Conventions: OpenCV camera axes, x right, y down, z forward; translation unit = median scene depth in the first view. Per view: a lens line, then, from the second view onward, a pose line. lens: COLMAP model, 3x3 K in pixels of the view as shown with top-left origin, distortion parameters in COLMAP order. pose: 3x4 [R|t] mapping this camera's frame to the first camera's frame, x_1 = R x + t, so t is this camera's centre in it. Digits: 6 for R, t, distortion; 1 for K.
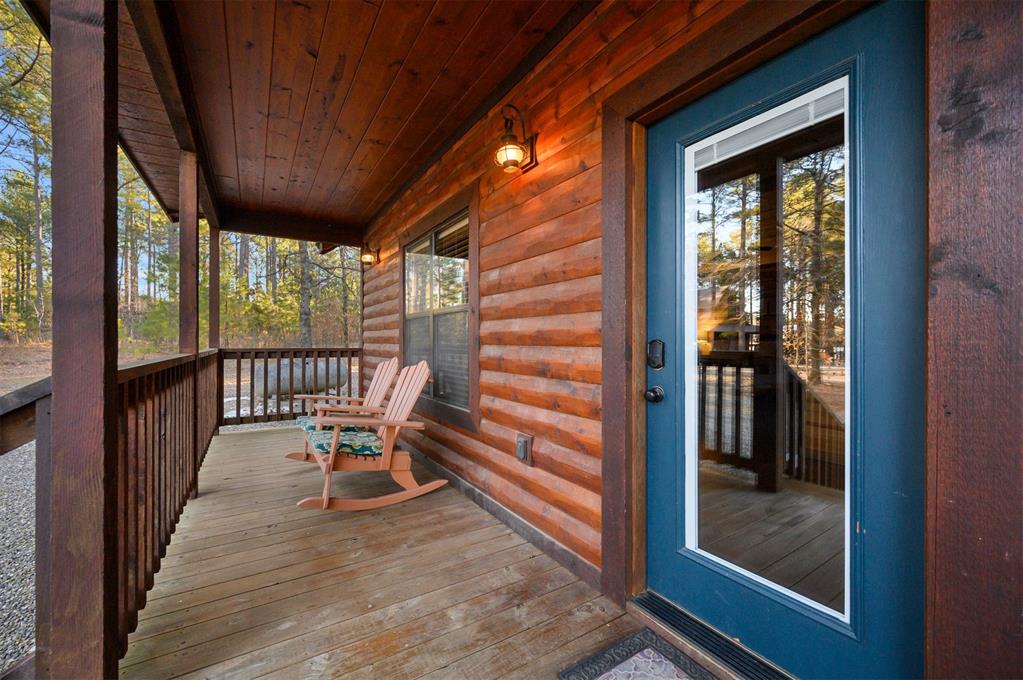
lens RADIAL K [[405.3, 0, 511.8], [0, 405.3, 341.8], [0, 0, 1]] dist [-0.000608, 0.000119]
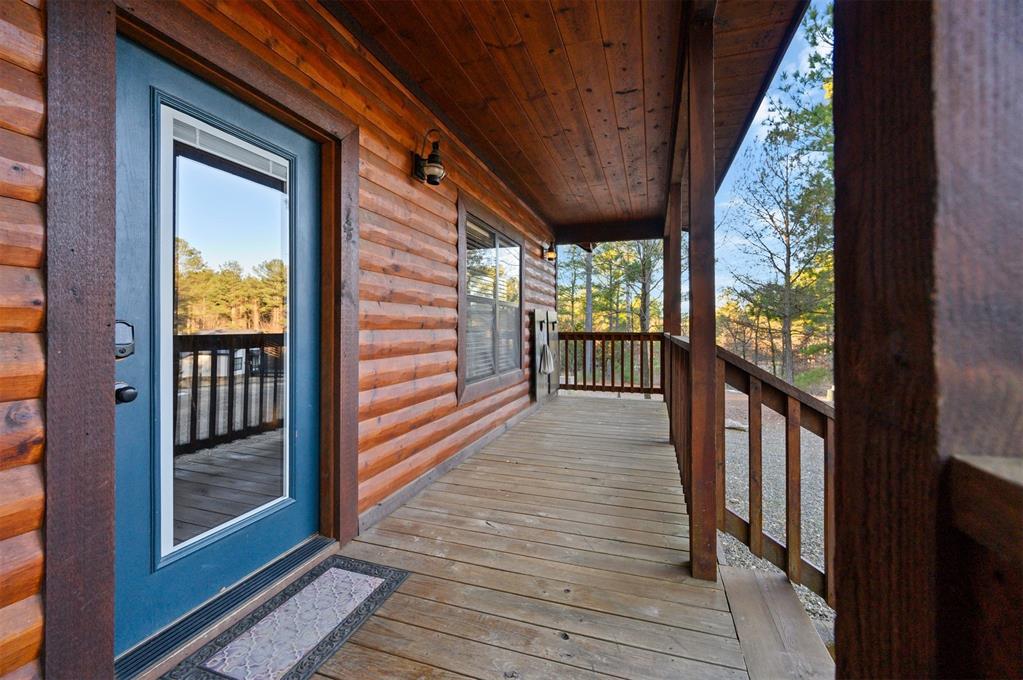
lens RADIAL K [[411.1, 0, 511.0], [0, 411.1, 325.0], [0, 0, 1]] dist [-0.000547, -0.000025]
pose [[-0.618373, 0.006257, 0.785860, -0.825371], [0.001327, 0.999975, -0.006917, 0.011174], [-0.785884, -0.003235, -0.618366, 1.062669]]
